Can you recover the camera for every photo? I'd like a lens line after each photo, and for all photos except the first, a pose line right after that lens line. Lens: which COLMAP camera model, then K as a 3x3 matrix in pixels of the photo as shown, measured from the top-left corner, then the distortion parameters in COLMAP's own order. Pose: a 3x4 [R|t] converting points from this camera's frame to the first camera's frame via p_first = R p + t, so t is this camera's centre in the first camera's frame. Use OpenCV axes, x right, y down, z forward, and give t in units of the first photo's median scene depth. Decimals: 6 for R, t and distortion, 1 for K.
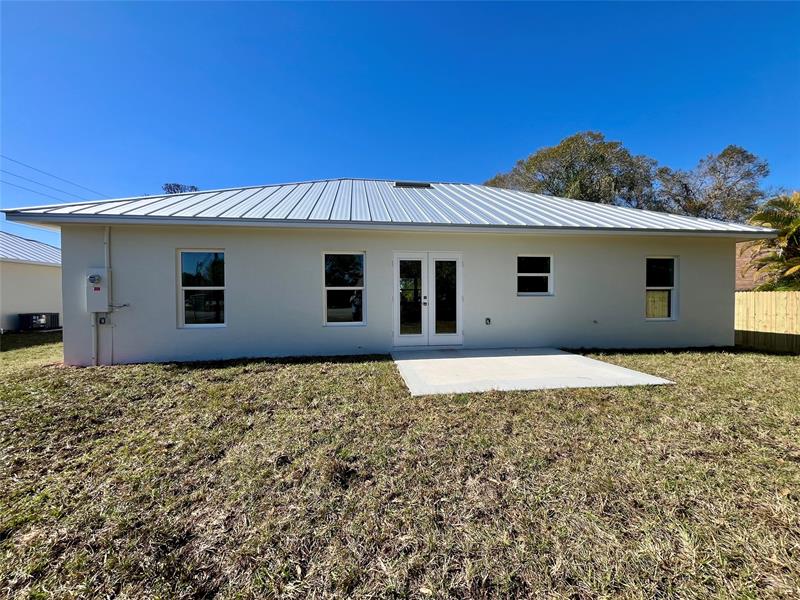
lens RADIAL K [[323.7, 0, 398.6], [0, 323.7, 302.1], [0, 0, 1]] dist [-0.001719, -0.000616]
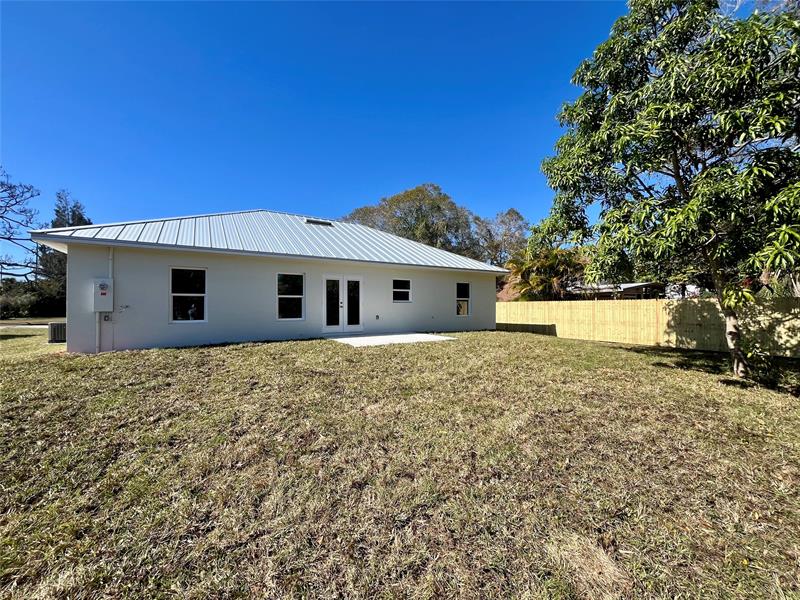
lens RADIAL K [[323.7, 0, 398.6], [0, 323.7, 302.1], [0, 0, 1]] dist [-0.001719, -0.000616]
pose [[0.911312, 0.009115, 0.411616, -0.317701], [0.003067, 0.999577, -0.028924, 0.028834], [-0.411706, 0.027621, 0.910898, -0.584192]]
